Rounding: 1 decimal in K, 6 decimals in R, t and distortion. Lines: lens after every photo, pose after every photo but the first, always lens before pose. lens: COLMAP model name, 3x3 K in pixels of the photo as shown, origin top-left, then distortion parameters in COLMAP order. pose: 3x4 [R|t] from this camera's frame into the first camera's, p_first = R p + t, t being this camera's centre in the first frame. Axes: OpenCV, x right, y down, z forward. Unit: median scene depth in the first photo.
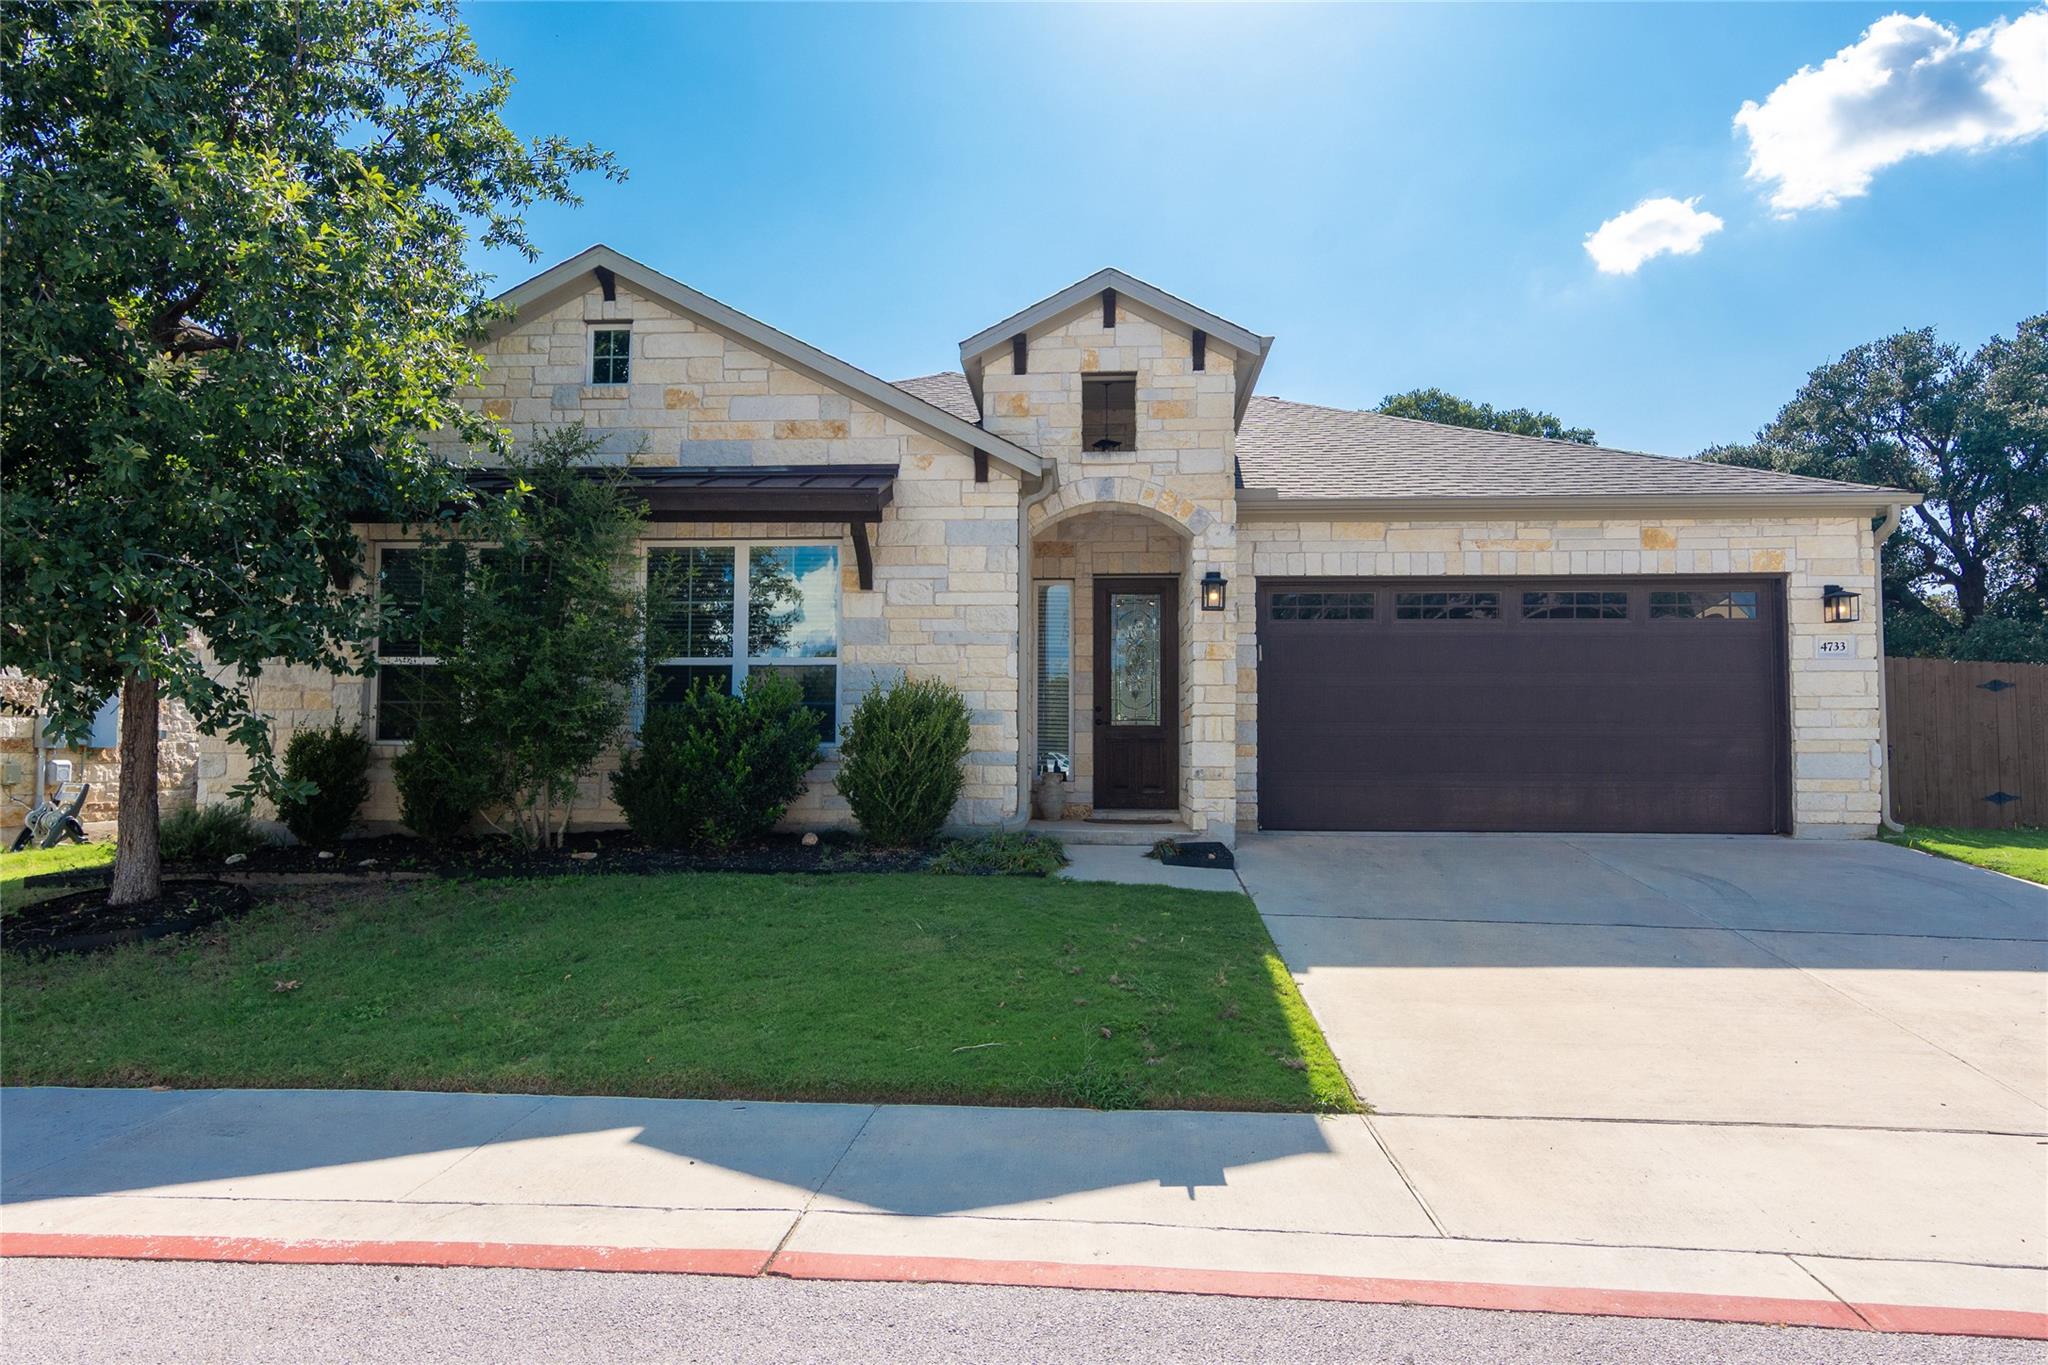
lens RADIAL K [[1197.2, 0, 1024.0], [0, 1197.2, 682.5], [0, 0, 1]] dist [0.000030, 0.002770]
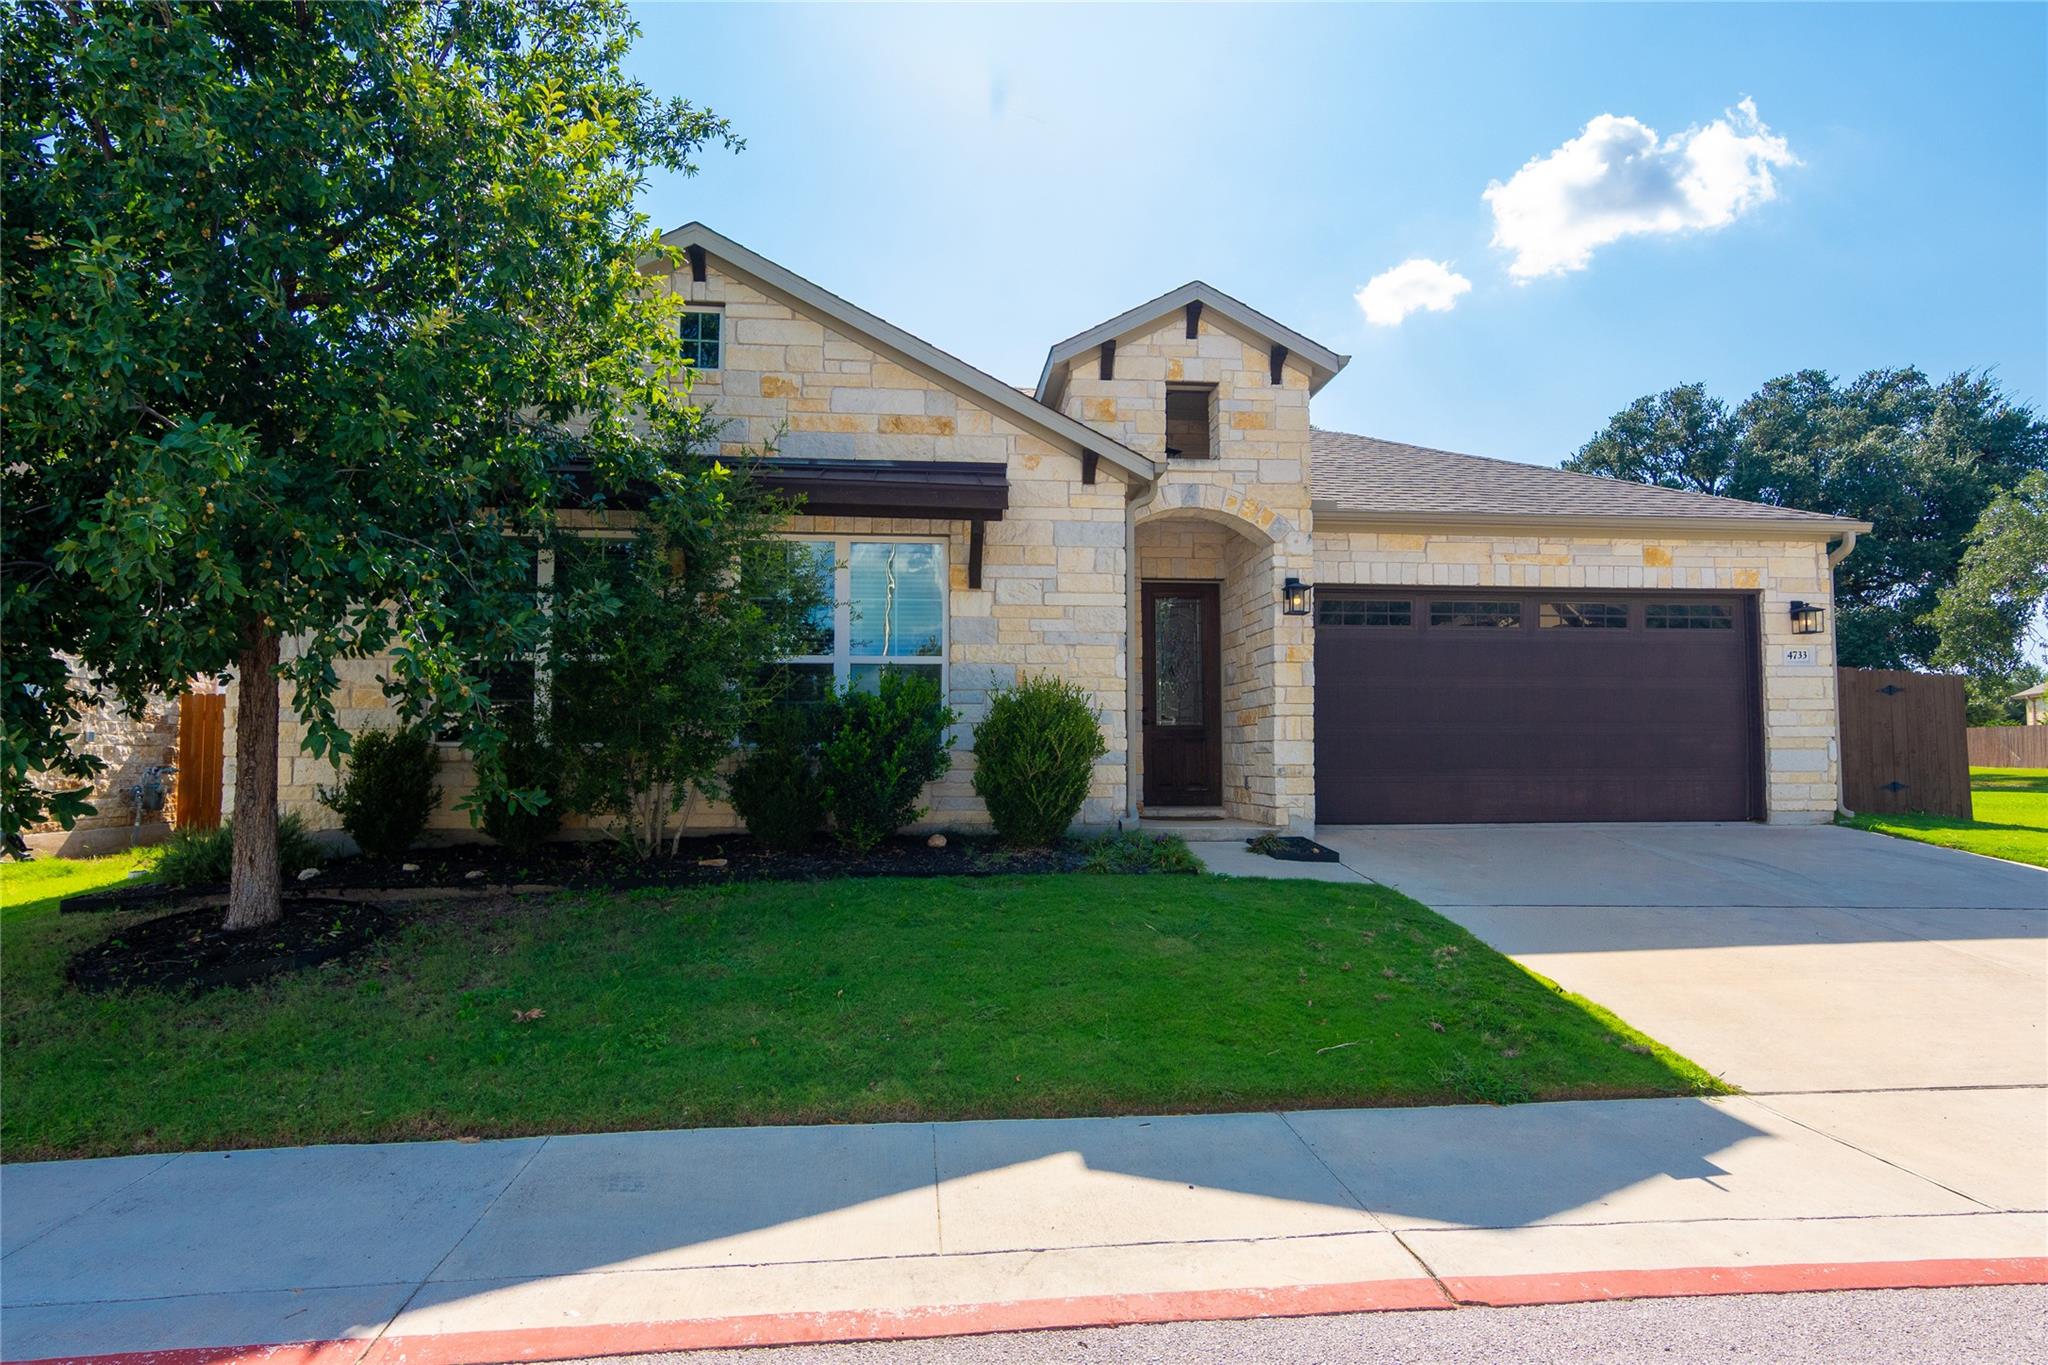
lens RADIAL K [[1140.8, 0, 1025.8], [0, 1140.8, 684.0], [0, 0, 1]] dist [-0.001214, -0.000063]
pose [[0.986065, 0.005025, 0.166284, -0.240577], [-0.004757, 0.999987, -0.002007, 0.003320], [-0.166292, 0.001188, 0.986076, 0.058926]]
